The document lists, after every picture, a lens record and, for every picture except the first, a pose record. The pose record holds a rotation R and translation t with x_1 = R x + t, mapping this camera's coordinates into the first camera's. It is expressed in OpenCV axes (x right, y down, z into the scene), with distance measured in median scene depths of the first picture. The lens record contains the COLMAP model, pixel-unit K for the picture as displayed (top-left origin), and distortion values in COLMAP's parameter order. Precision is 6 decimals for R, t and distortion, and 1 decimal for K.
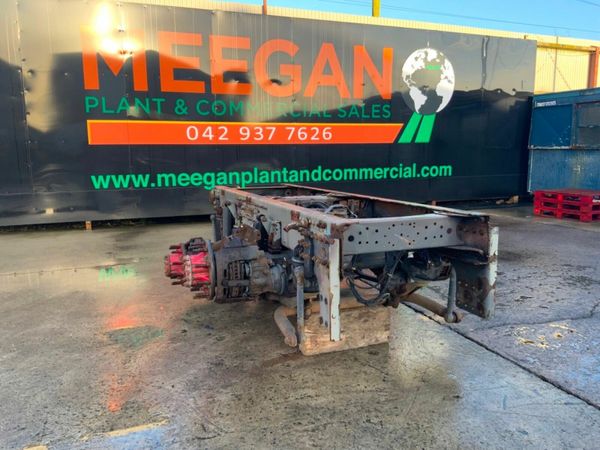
lens RADIAL K [[506.9, 0, 300.4], [0, 506.9, 224.5], [0, 0, 1]] dist [0.007322, -0.004679]
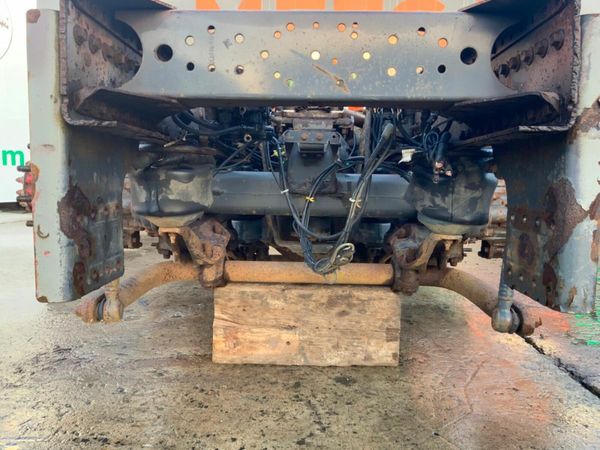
lens RADIAL K [[506.9, 0, 300.0], [0, 506.9, 226.2], [0, 0, 1]] dist [0.007322, -0.004679]
pose [[0.930725, 0.059440, -0.360858, 0.273588], [-0.077617, 0.996330, -0.036075, 0.131770], [0.357390, 0.061585, 0.931923, 0.540945]]
